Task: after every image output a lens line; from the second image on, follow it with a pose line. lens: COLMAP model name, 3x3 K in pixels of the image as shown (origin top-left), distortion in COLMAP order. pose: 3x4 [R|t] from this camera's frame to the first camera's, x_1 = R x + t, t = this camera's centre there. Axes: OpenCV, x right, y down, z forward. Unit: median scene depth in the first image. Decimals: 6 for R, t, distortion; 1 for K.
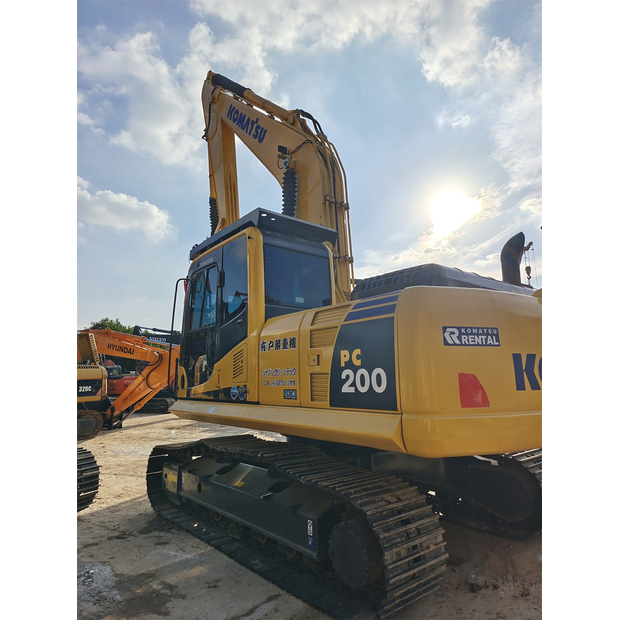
lens RADIAL K [[416.7, 0, 310.0], [0, 416.7, 310.0], [0, 0, 1]] dist [0.057610, -0.039746]
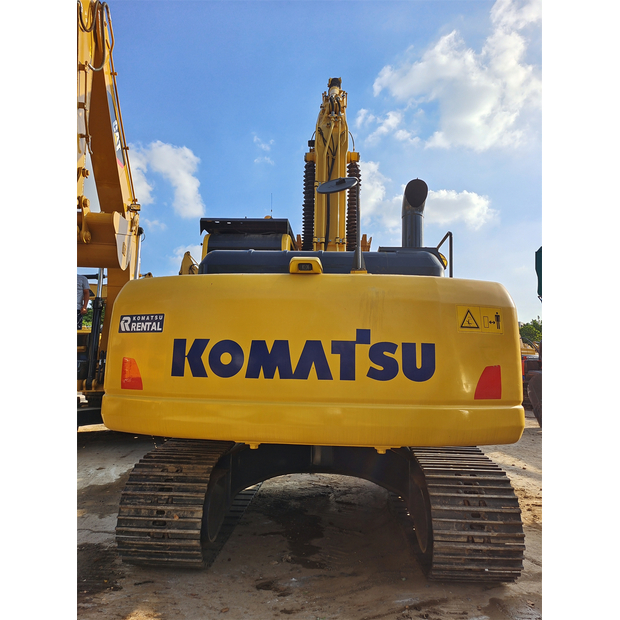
lens RADIAL K [[413.3, 0, 310.4], [0, 413.3, 300.7], [0, 0, 1]] dist [-0.000175, -0.001105]
pose [[0.733931, -0.069892, -0.675618, 1.412671], [0.075054, 0.996945, -0.021601, 0.059981], [0.675064, -0.034854, 0.736935, 0.516048]]
